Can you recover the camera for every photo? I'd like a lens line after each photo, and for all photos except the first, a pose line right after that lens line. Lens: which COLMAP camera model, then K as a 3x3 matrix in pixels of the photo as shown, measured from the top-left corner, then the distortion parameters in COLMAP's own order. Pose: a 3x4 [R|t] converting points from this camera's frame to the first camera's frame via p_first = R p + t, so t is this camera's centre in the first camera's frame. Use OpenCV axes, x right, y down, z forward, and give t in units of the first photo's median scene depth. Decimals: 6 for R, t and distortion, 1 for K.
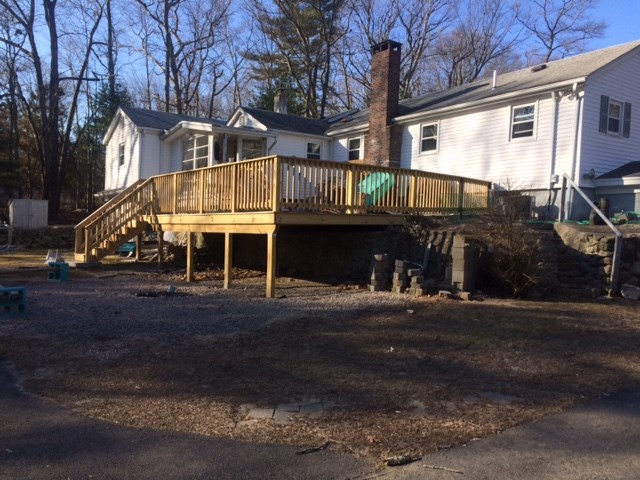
lens RADIAL K [[541.7, 0, 320.0], [0, 541.7, 240.7], [0, 0, 1]] dist [0.074117, -0.005540]
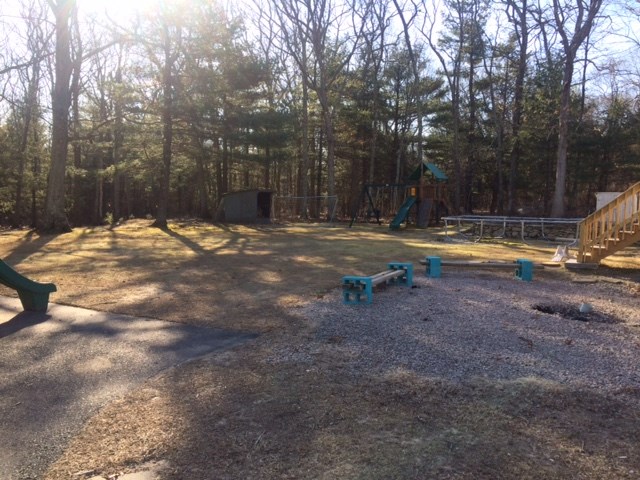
lens RADIAL K [[541.7, 0, 321.1], [0, 541.7, 240.4], [0, 0, 1]] dist [0.074117, -0.005540]
pose [[0.356648, 0.034587, -0.933598, 0.512870], [-0.027001, 0.999279, 0.026706, -0.013997], [0.933849, 0.015684, 0.357324, 0.788469]]
